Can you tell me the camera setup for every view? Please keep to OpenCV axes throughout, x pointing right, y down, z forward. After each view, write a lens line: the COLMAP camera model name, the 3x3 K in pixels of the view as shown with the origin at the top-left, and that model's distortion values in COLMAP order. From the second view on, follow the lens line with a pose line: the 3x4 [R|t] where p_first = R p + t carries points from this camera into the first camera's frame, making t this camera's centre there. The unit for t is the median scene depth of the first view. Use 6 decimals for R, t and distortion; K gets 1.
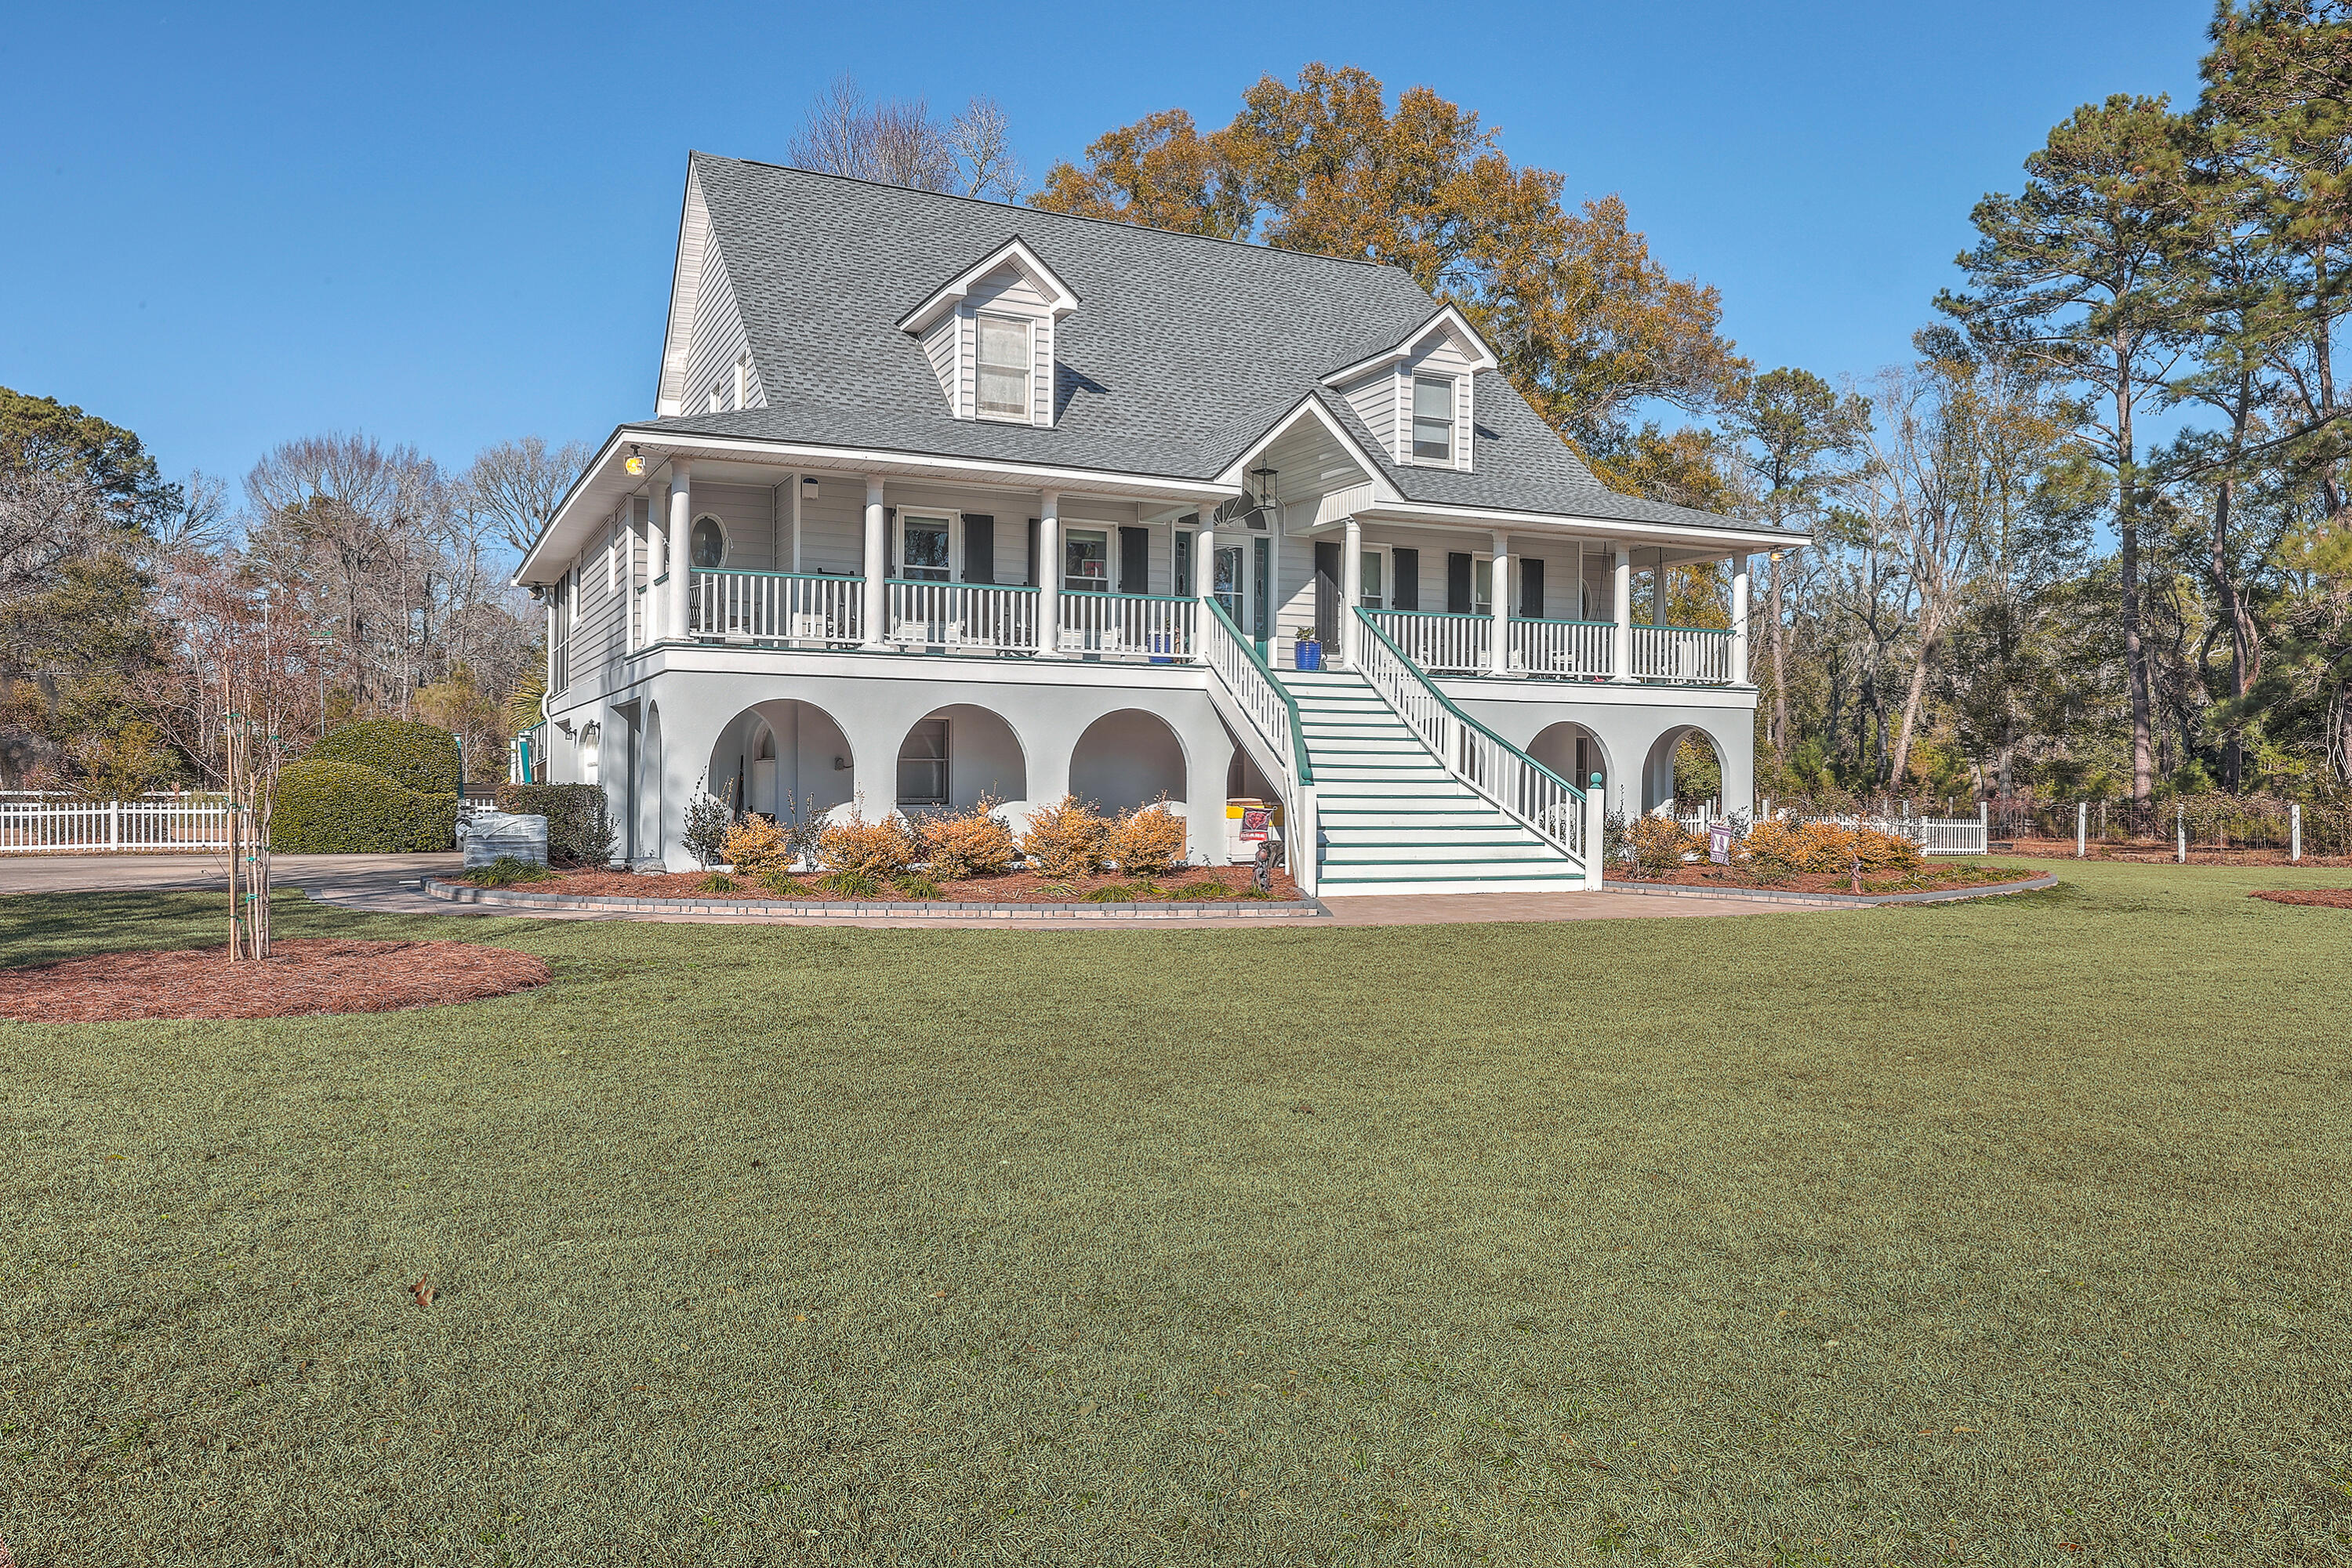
lens RADIAL K [[1772.6, 0, 1177.6], [0, 1772.6, 781.4], [0, 0, 1]] dist [-0.001125, 0.005828]
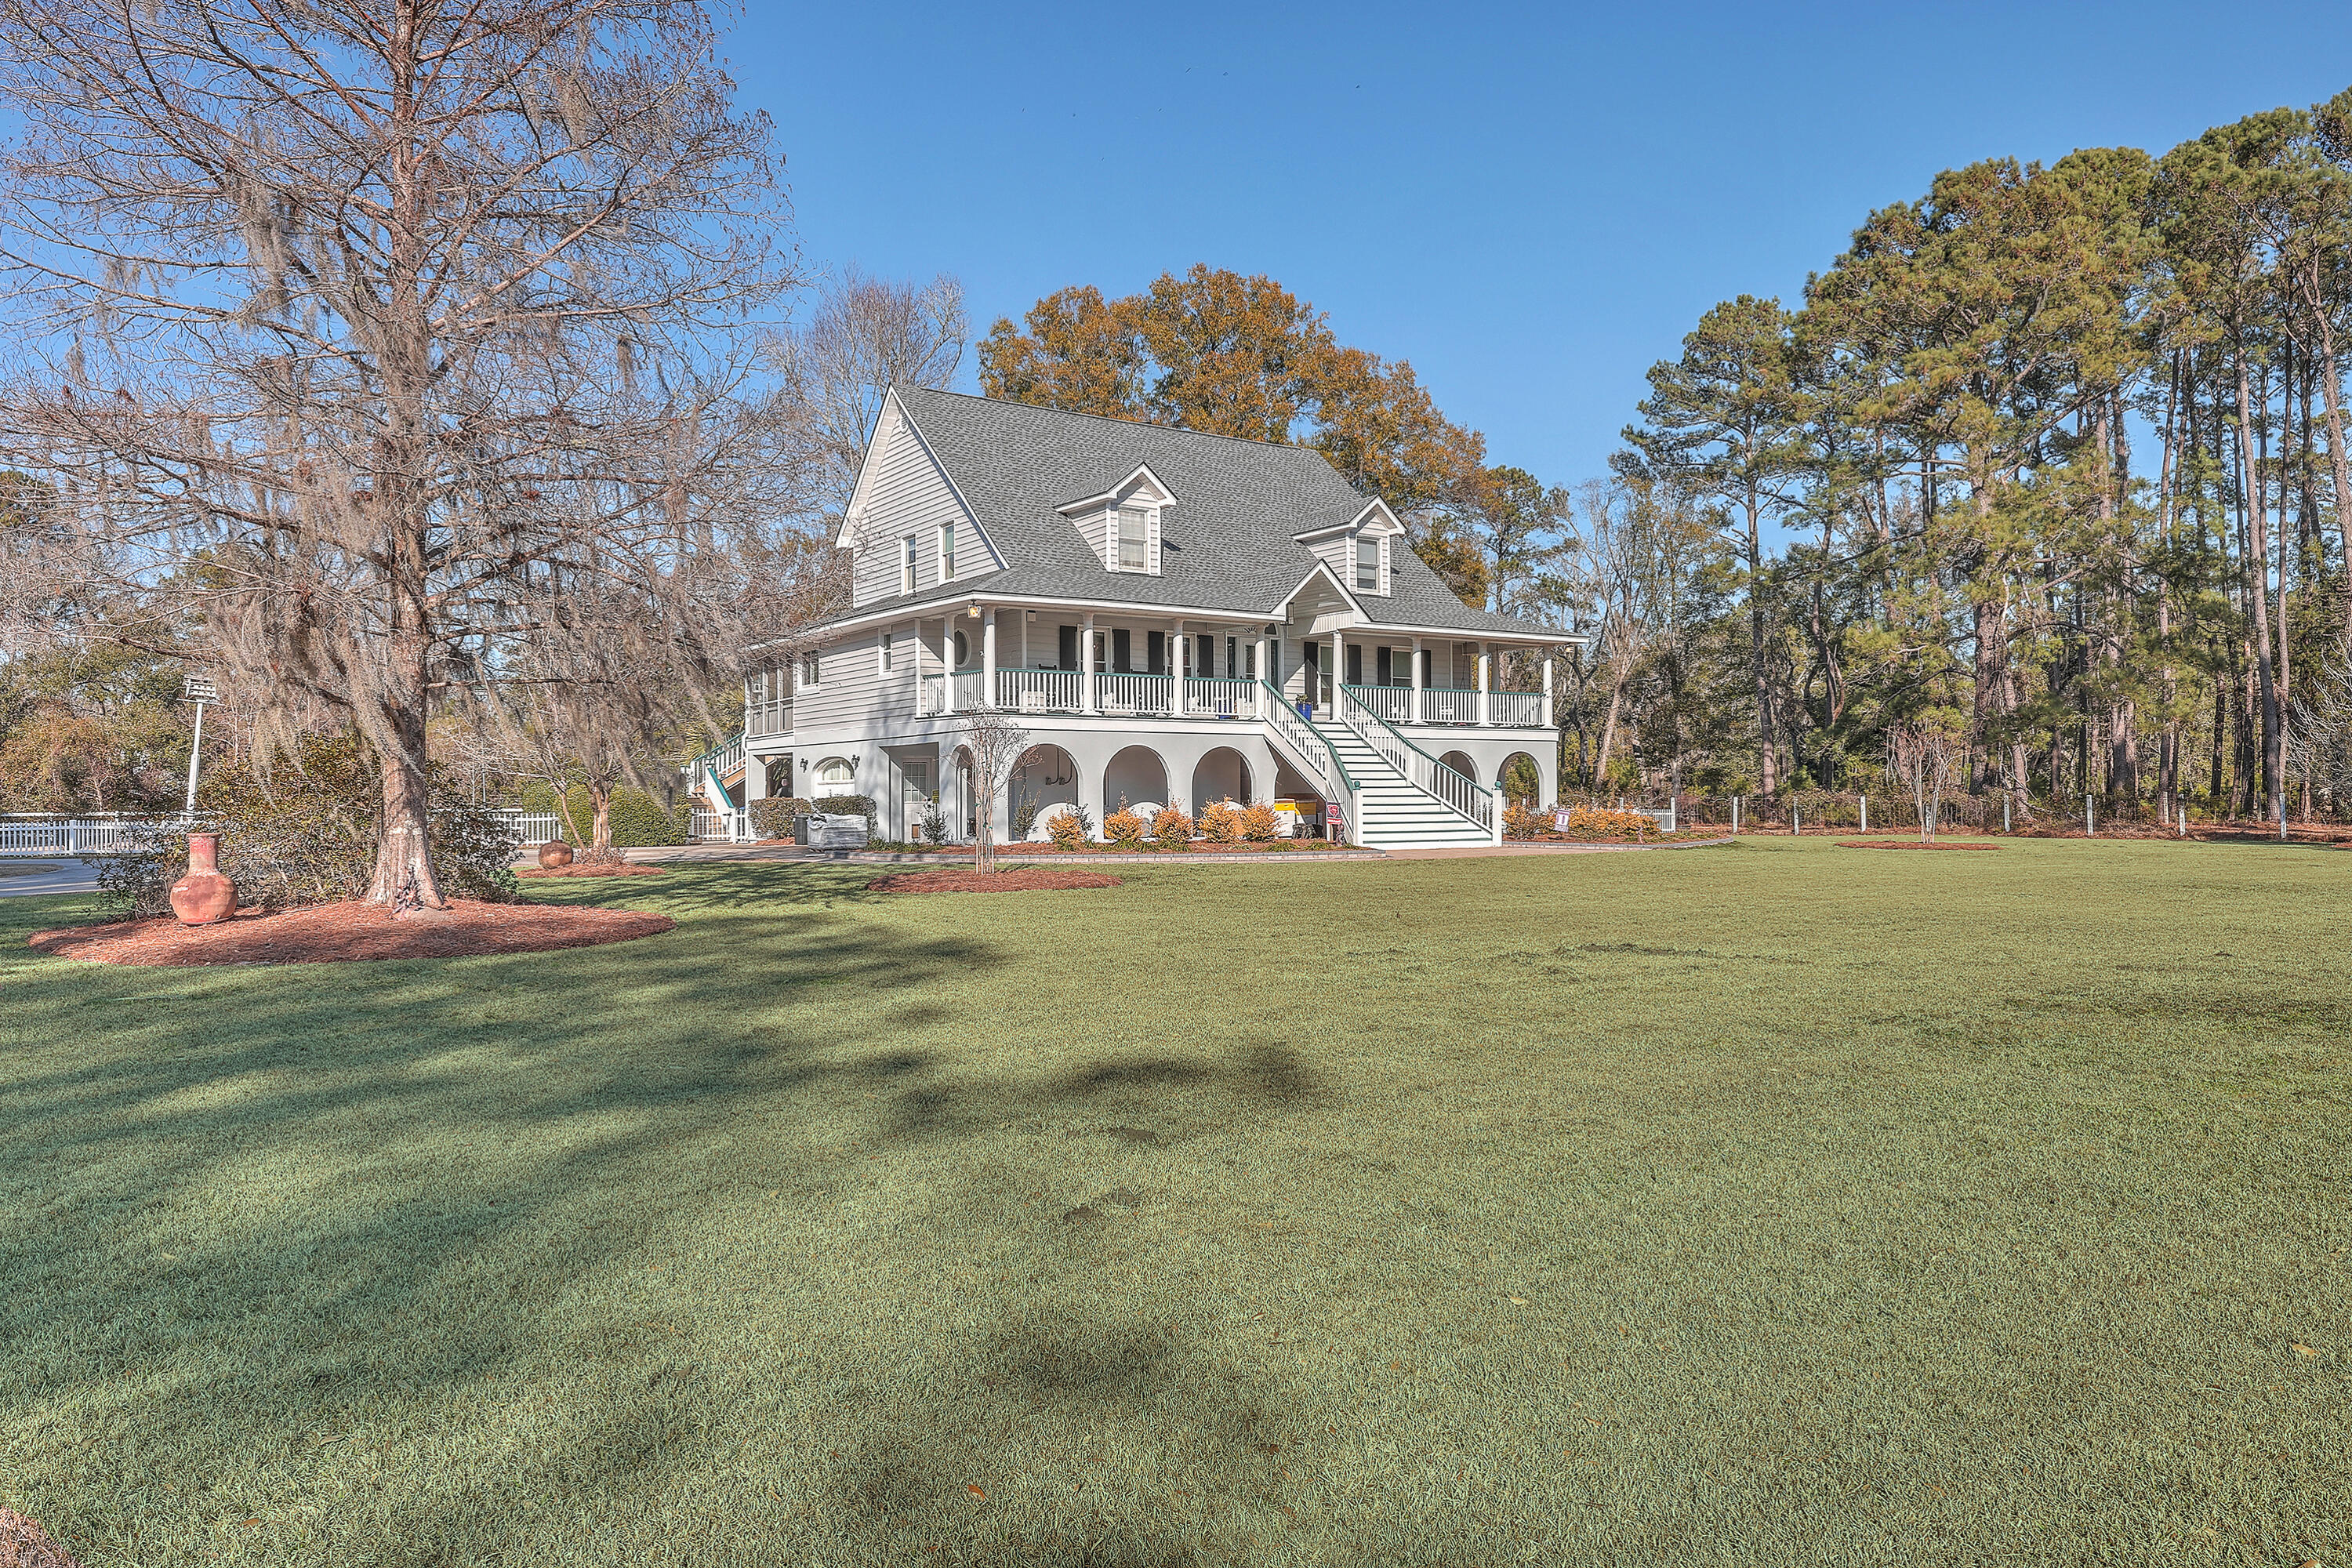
lens RADIAL K [[1662.4, 0, 1174.0], [0, 1662.4, 783.5], [0, 0, 1]] dist [-0.018048, -0.001753]
pose [[0.987309, -0.011706, 0.158376, -0.204287], [0.012476, 0.999915, -0.003868, 0.000124], [-0.158318, 0.005794, 0.987371, -0.352960]]
